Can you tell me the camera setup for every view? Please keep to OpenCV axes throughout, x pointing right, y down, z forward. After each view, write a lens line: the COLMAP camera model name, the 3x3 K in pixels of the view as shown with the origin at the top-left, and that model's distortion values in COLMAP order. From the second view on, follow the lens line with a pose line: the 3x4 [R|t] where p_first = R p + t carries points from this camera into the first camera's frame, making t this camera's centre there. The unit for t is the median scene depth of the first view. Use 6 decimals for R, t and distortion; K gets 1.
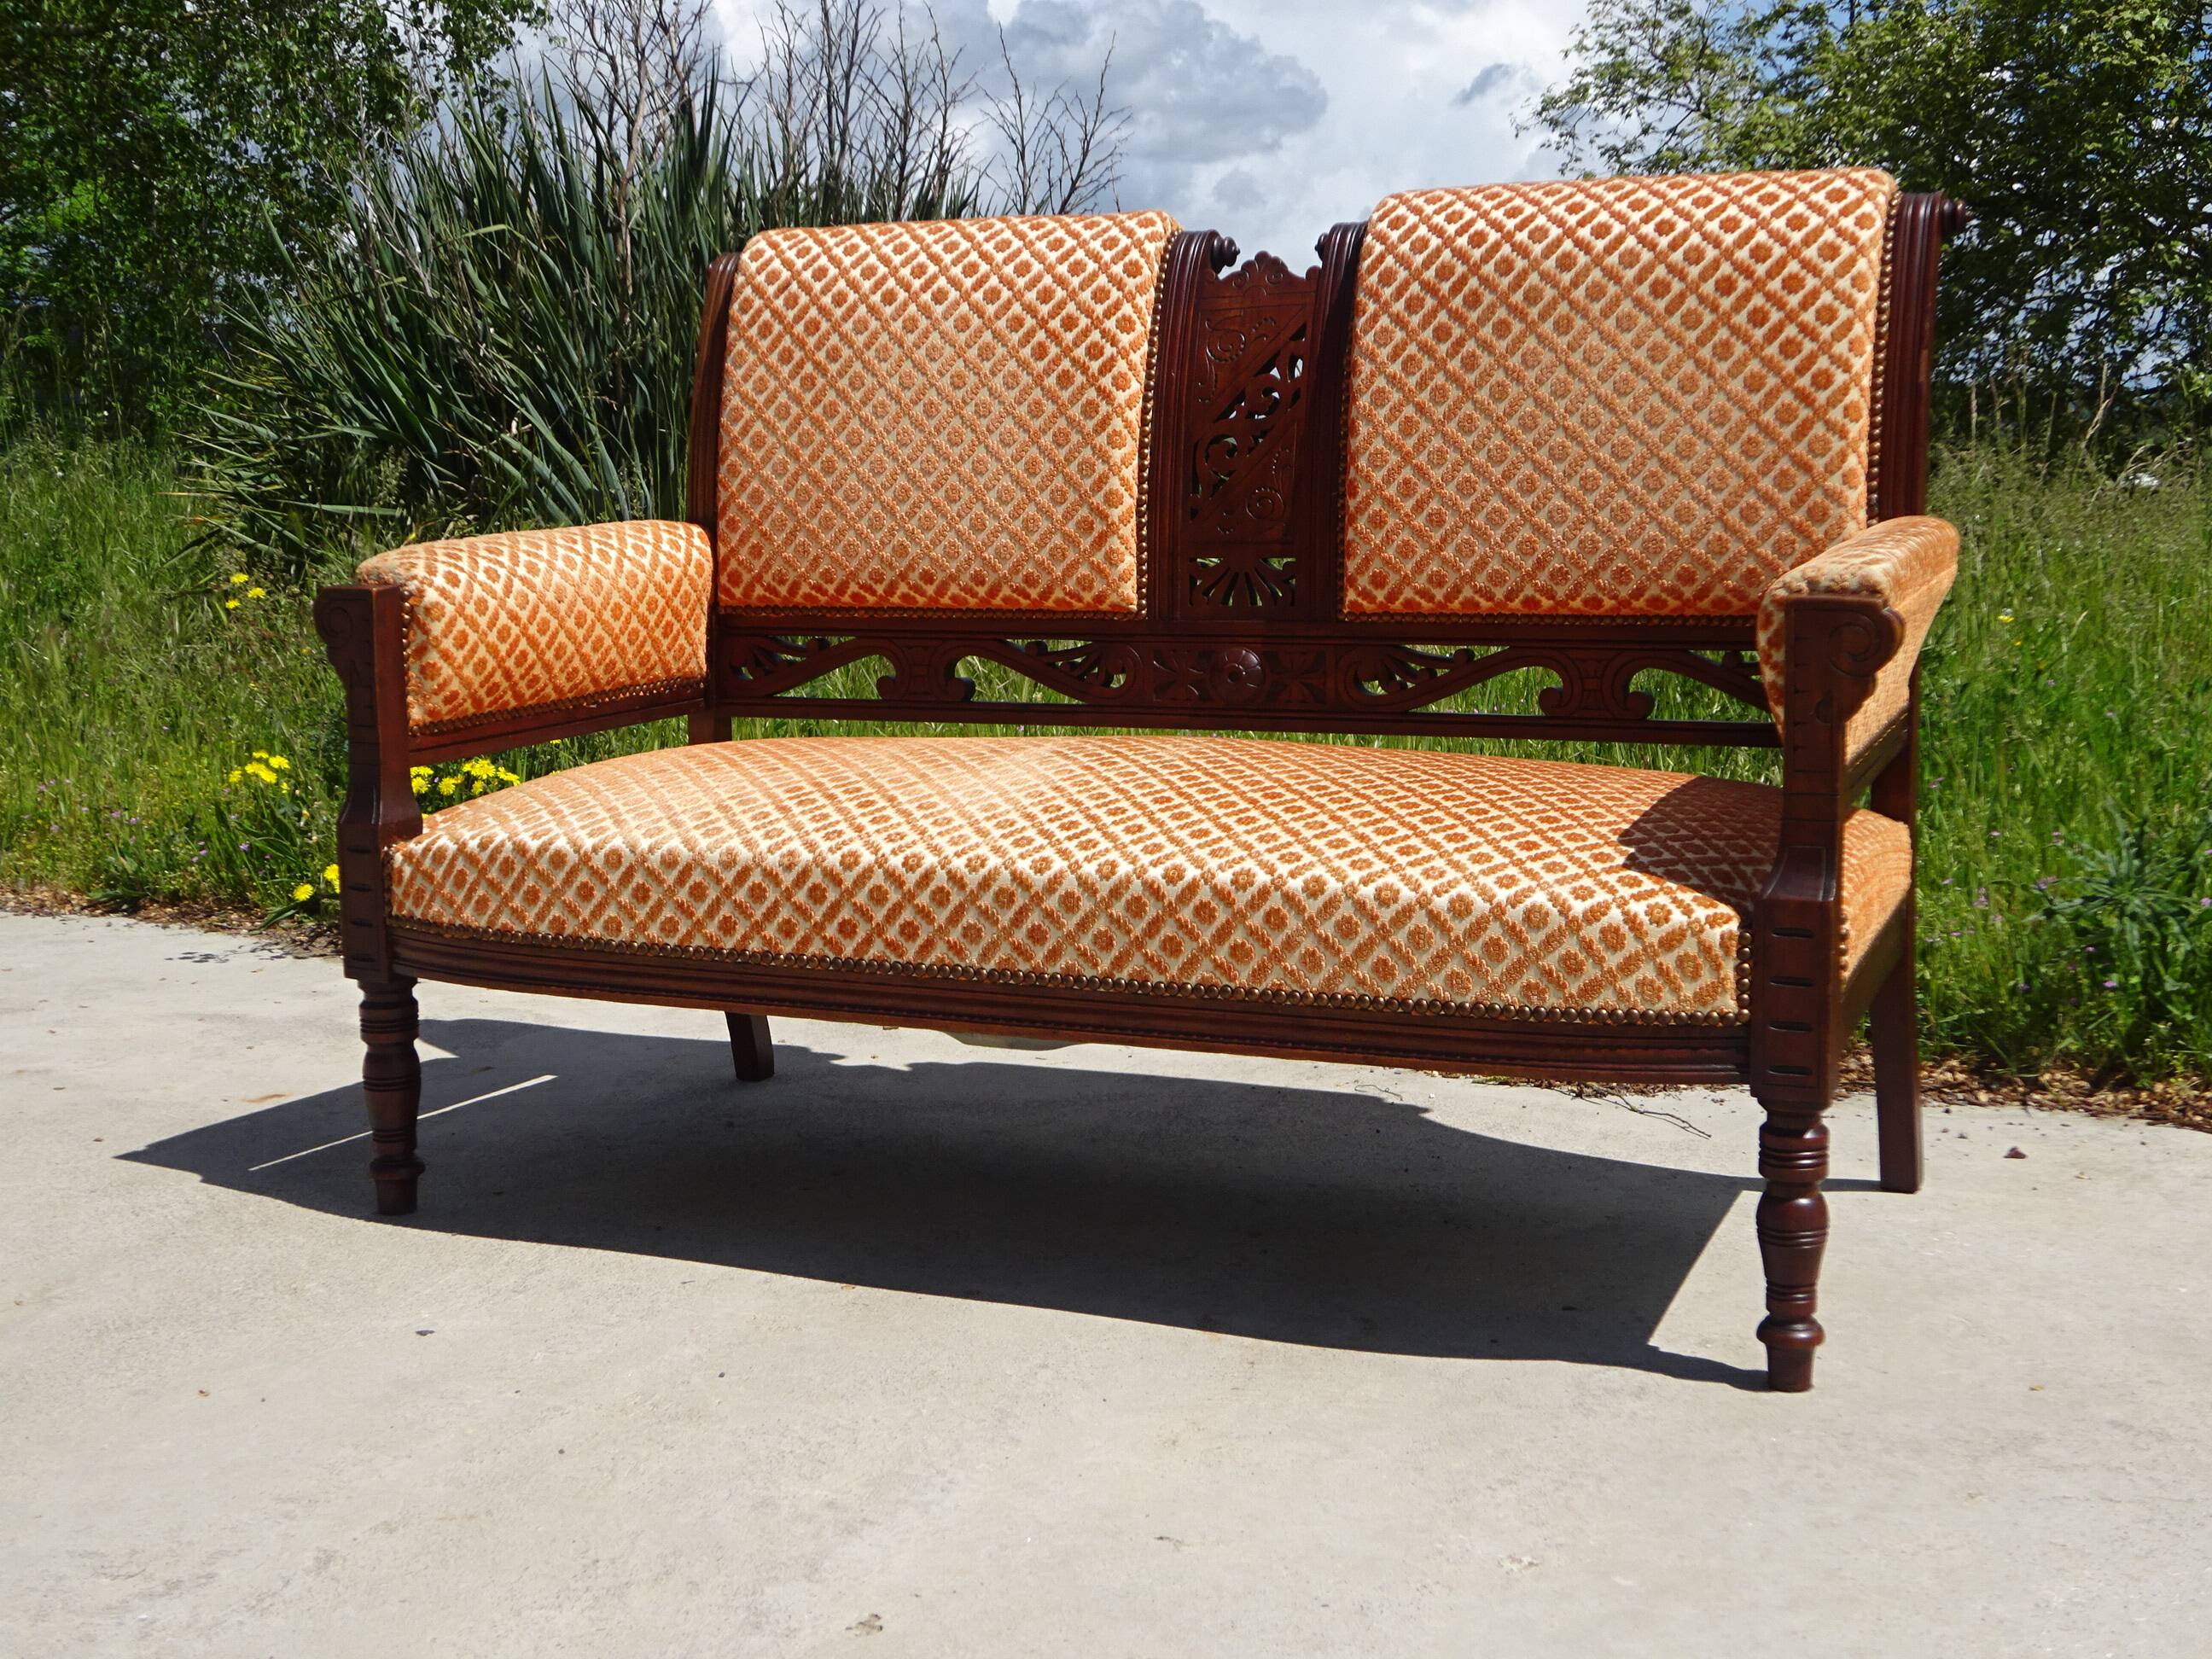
lens RADIAL K [[2814.7, 0, 1122.0], [0, 2814.7, 884.3], [0, 0, 1]] dist [0.031850, 0.000000]
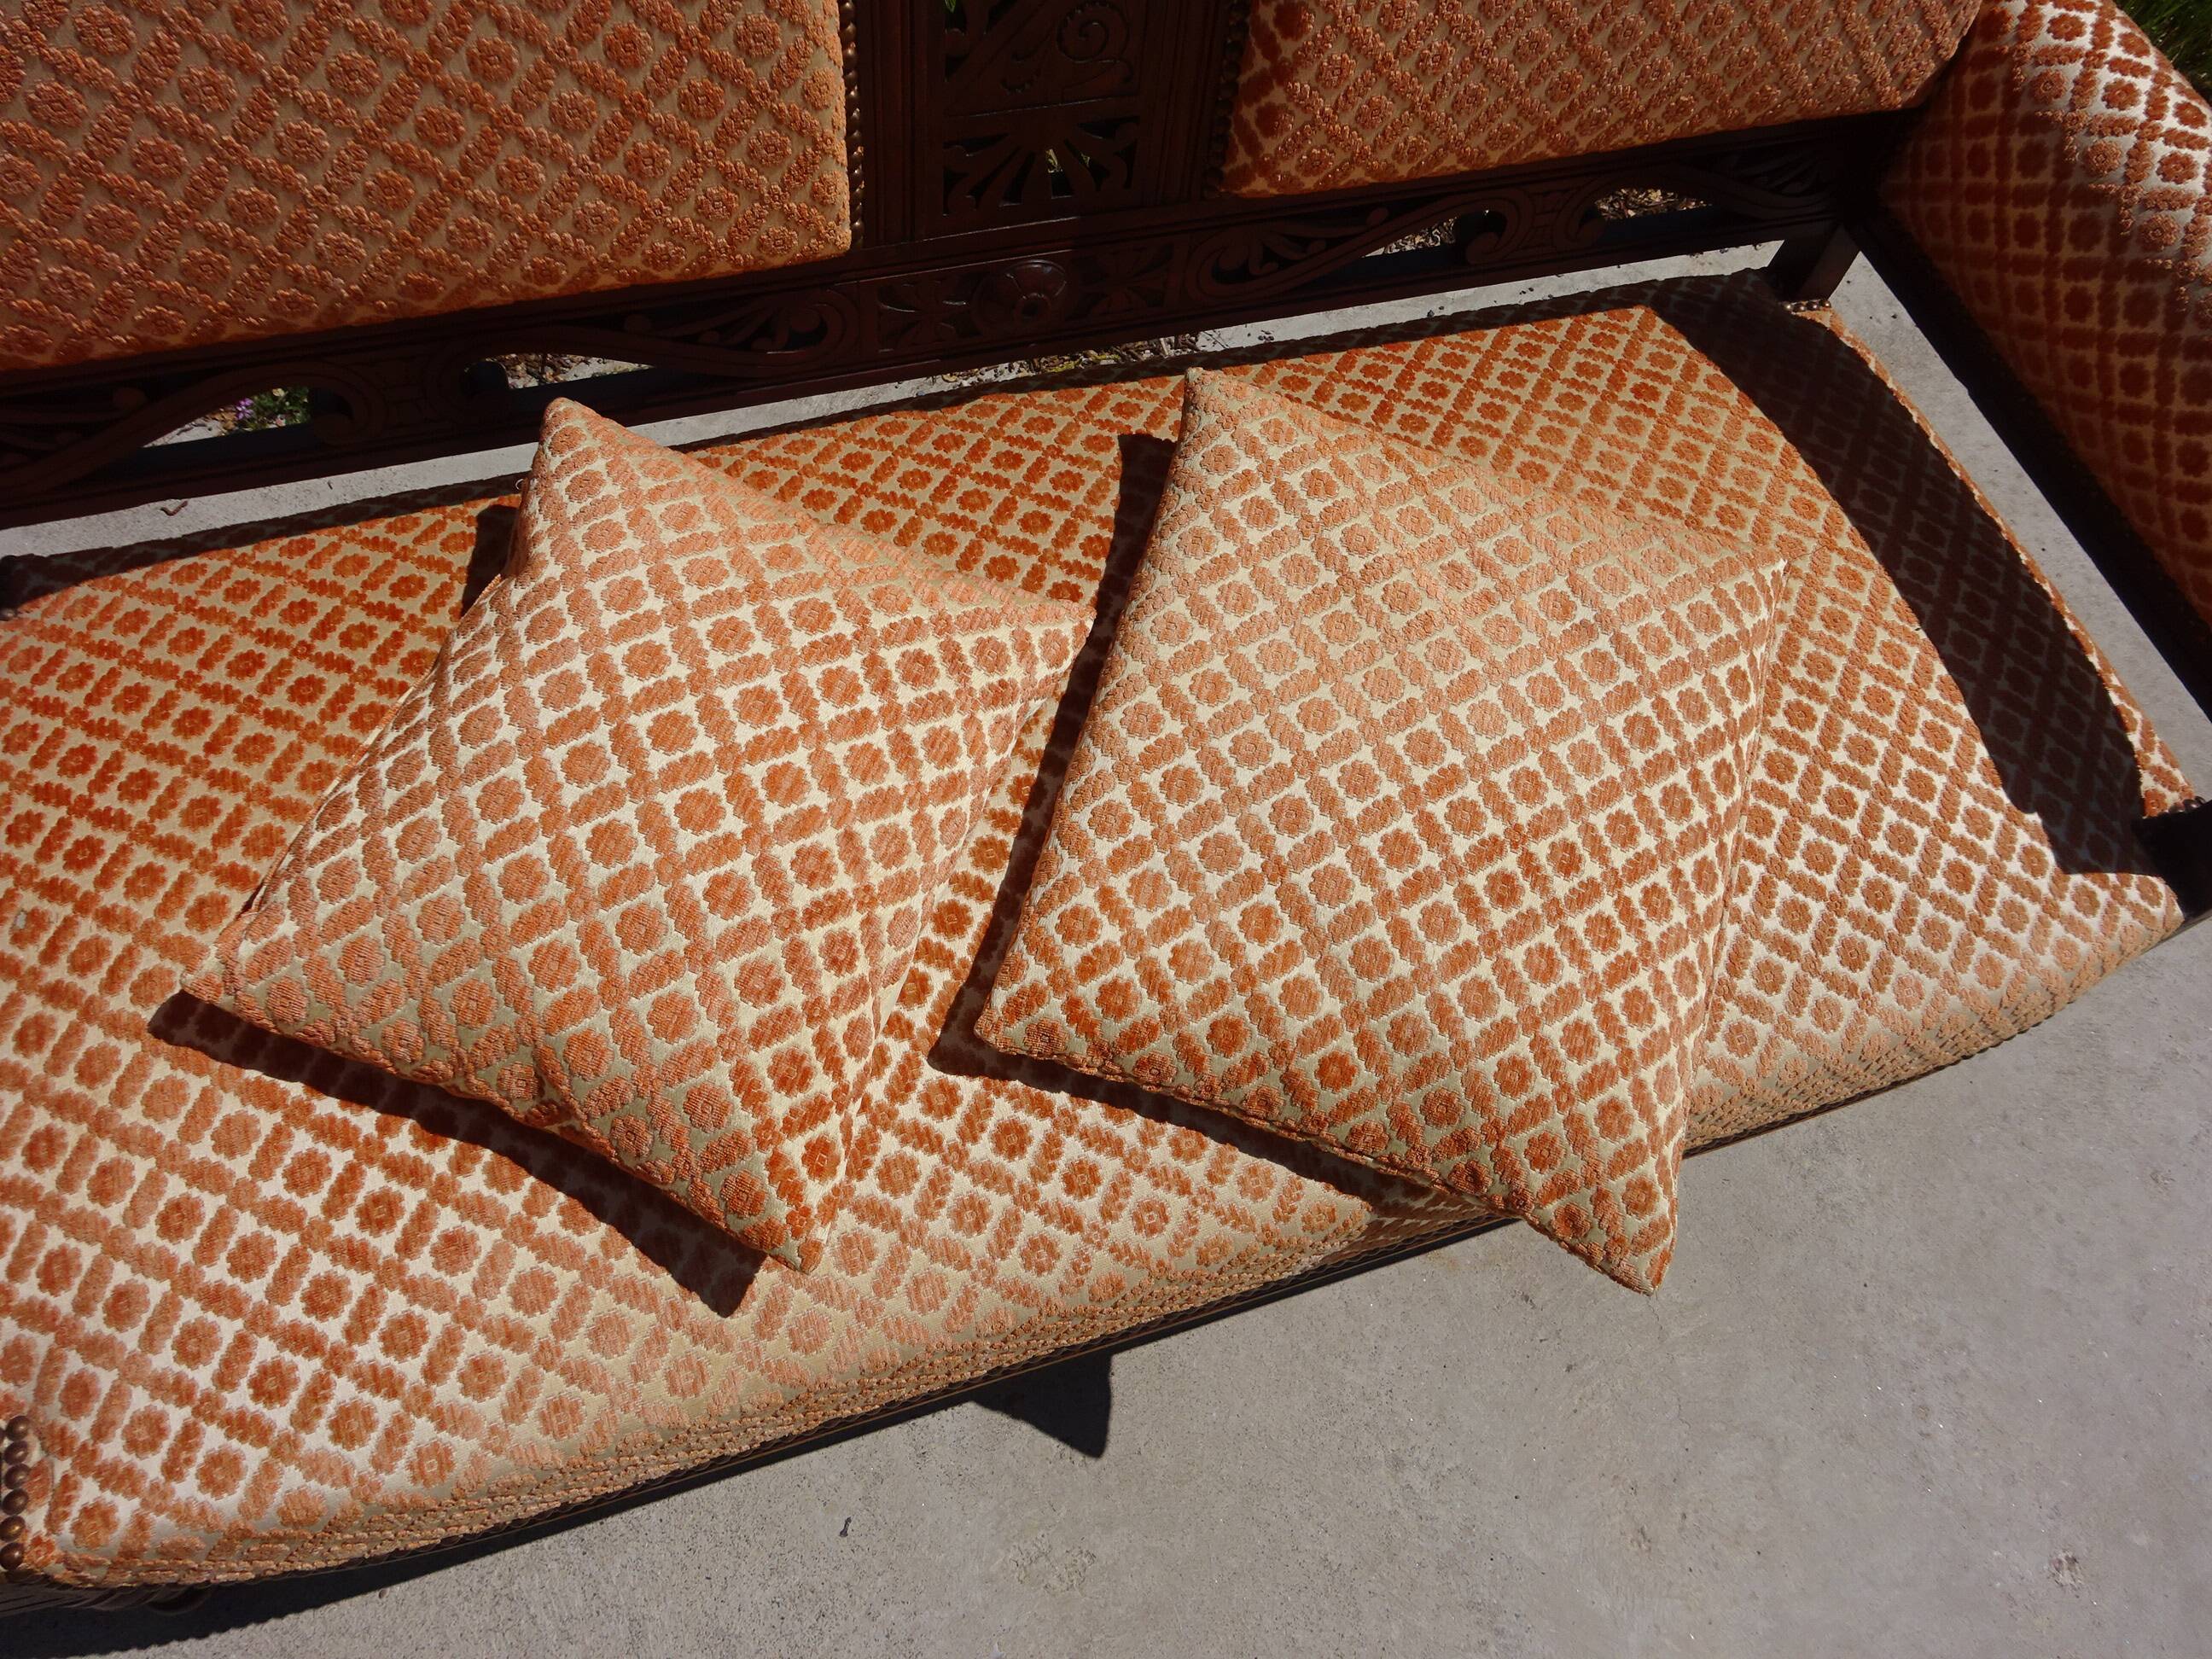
lens RADIAL K [[1607.8, 0, 1087.1], [0, 1607.8, 822.5], [0, 0, 1]] dist [-0.002753, 0.015555]
pose [[0.719613, -0.567072, 0.400732, -0.165320], [-0.020884, 0.559175, 0.828786, -0.325231], [-0.694061, -0.604775, 0.390547, 0.855793]]
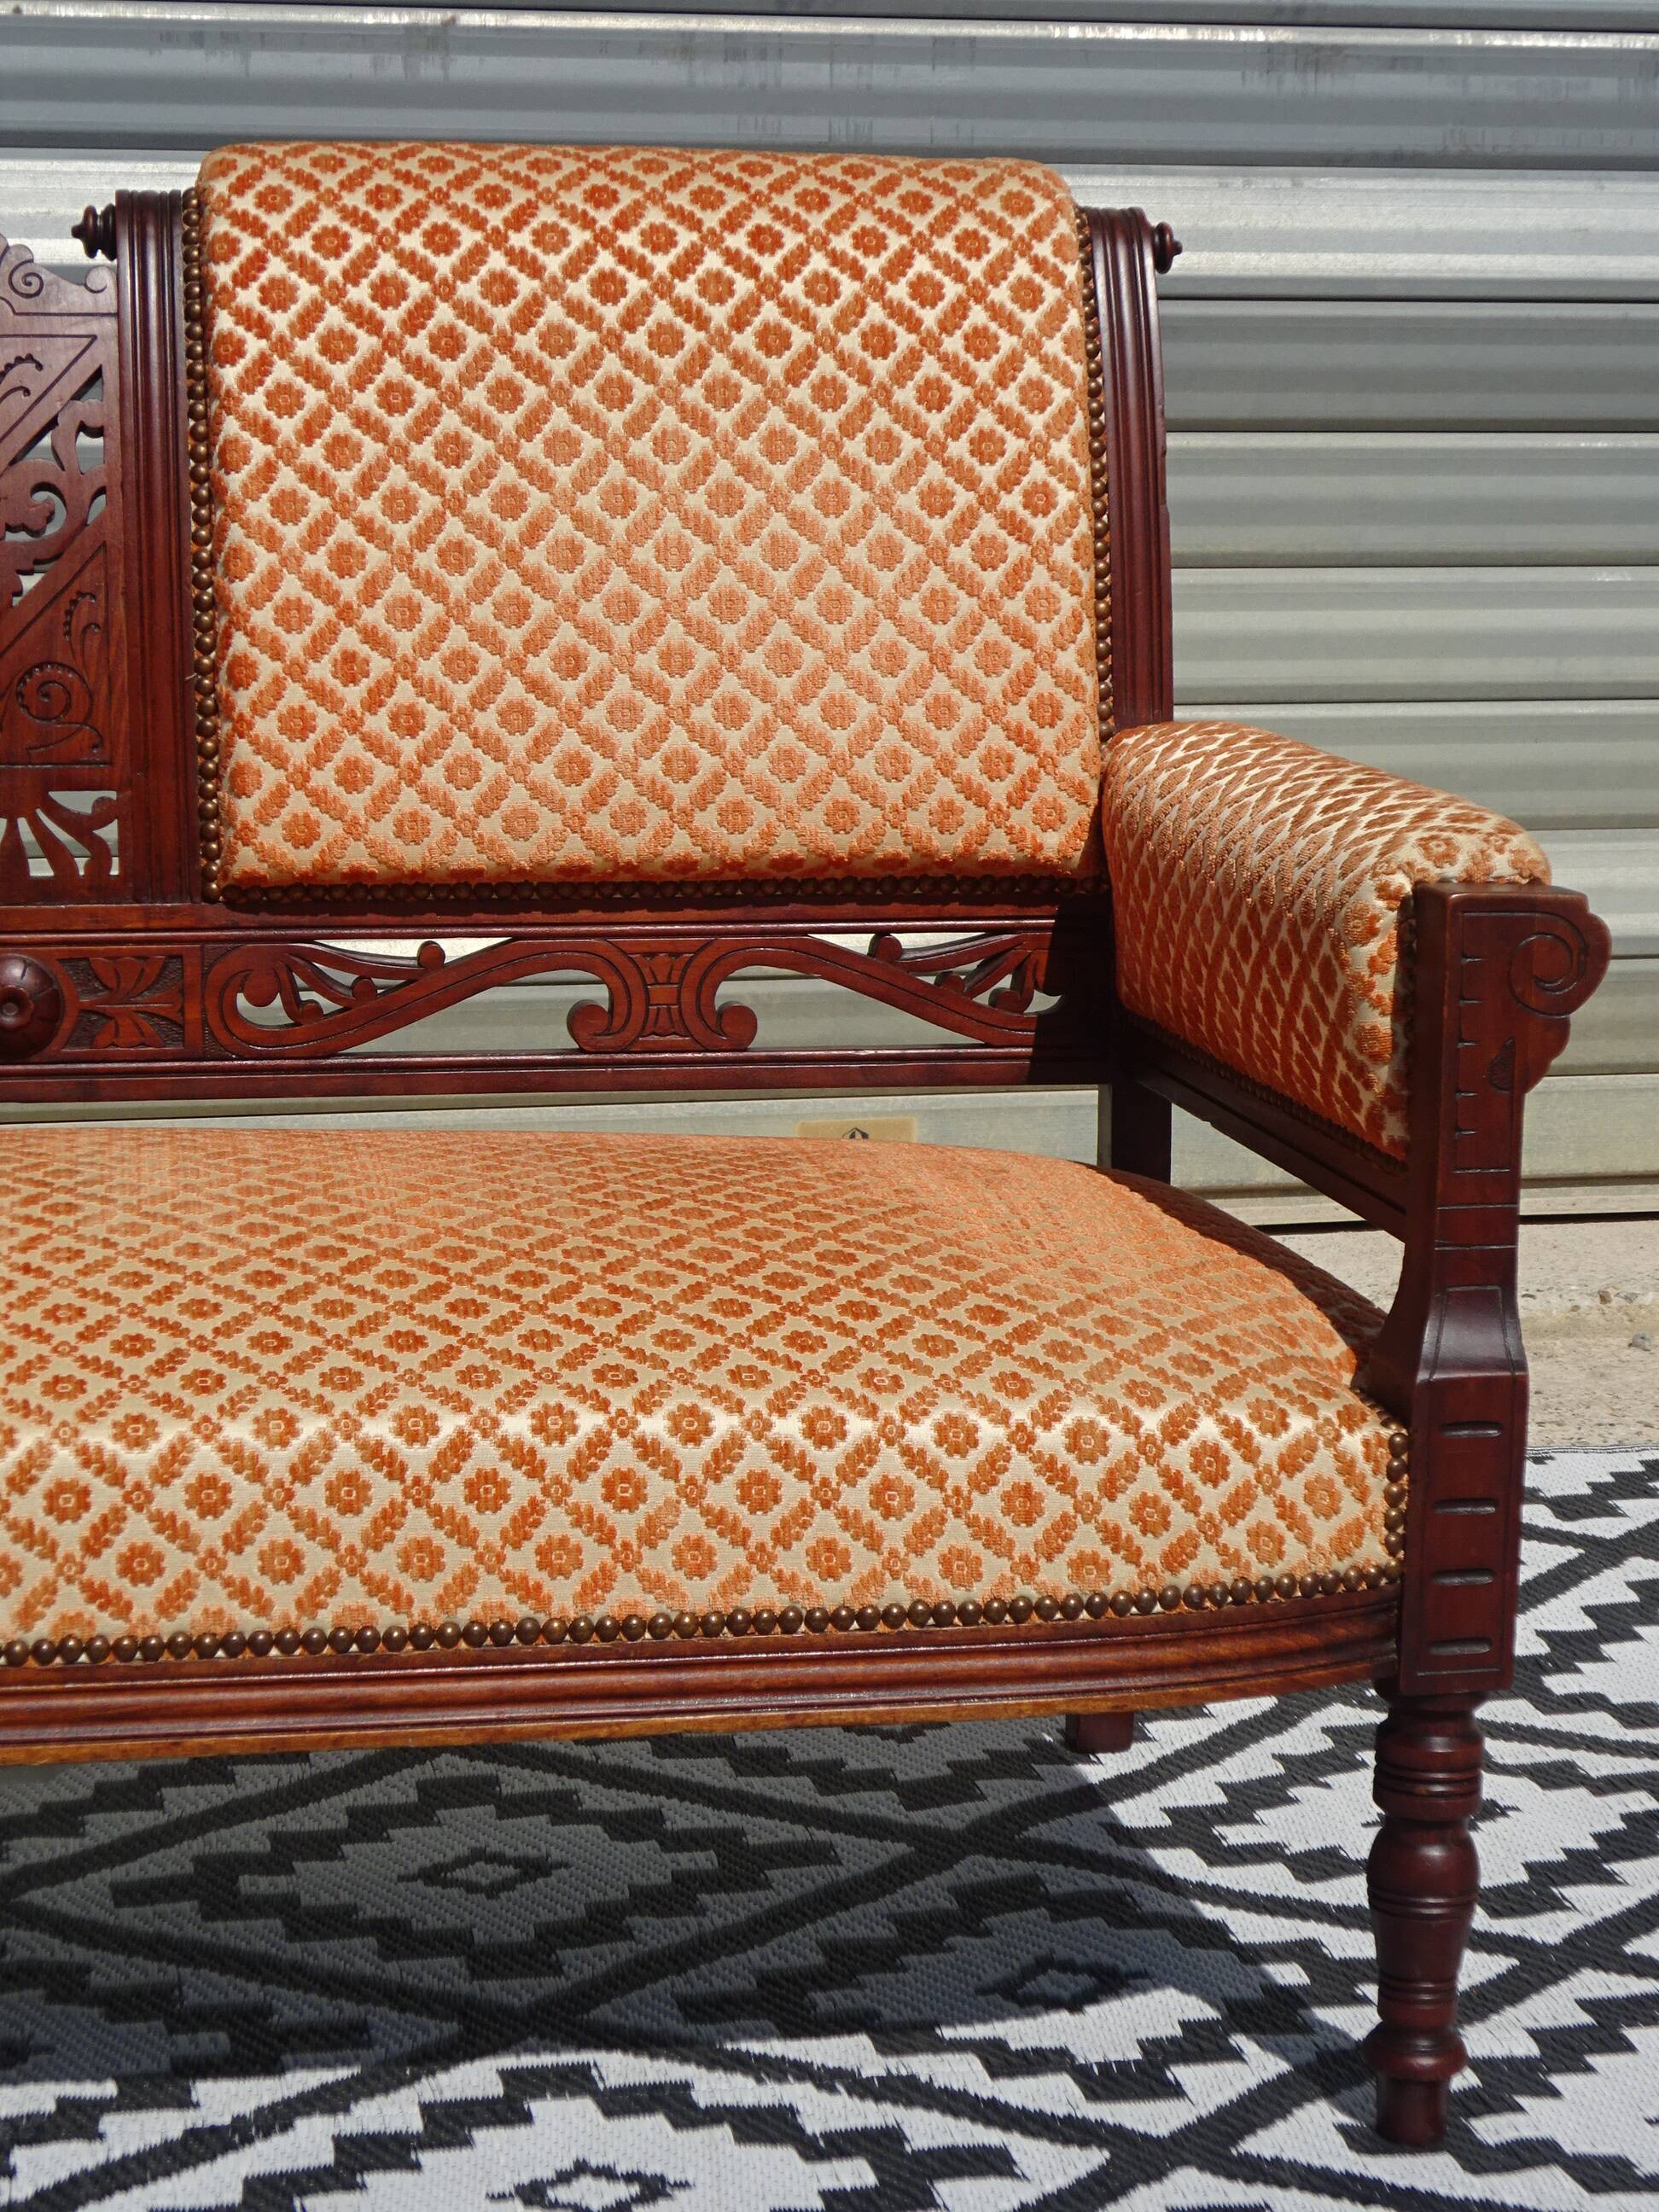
lens RADIAL K [[4249.6, 0, 846.2], [0, 4249.6, 1099.8], [0, 0, 1]] dist [0.006448, 0.000000]
pose [[0.820090, -0.070532, 0.567872, -0.325086], [0.067520, 0.997369, 0.026370, -0.071219], [-0.568238, 0.016717, 0.822695, 0.242489]]
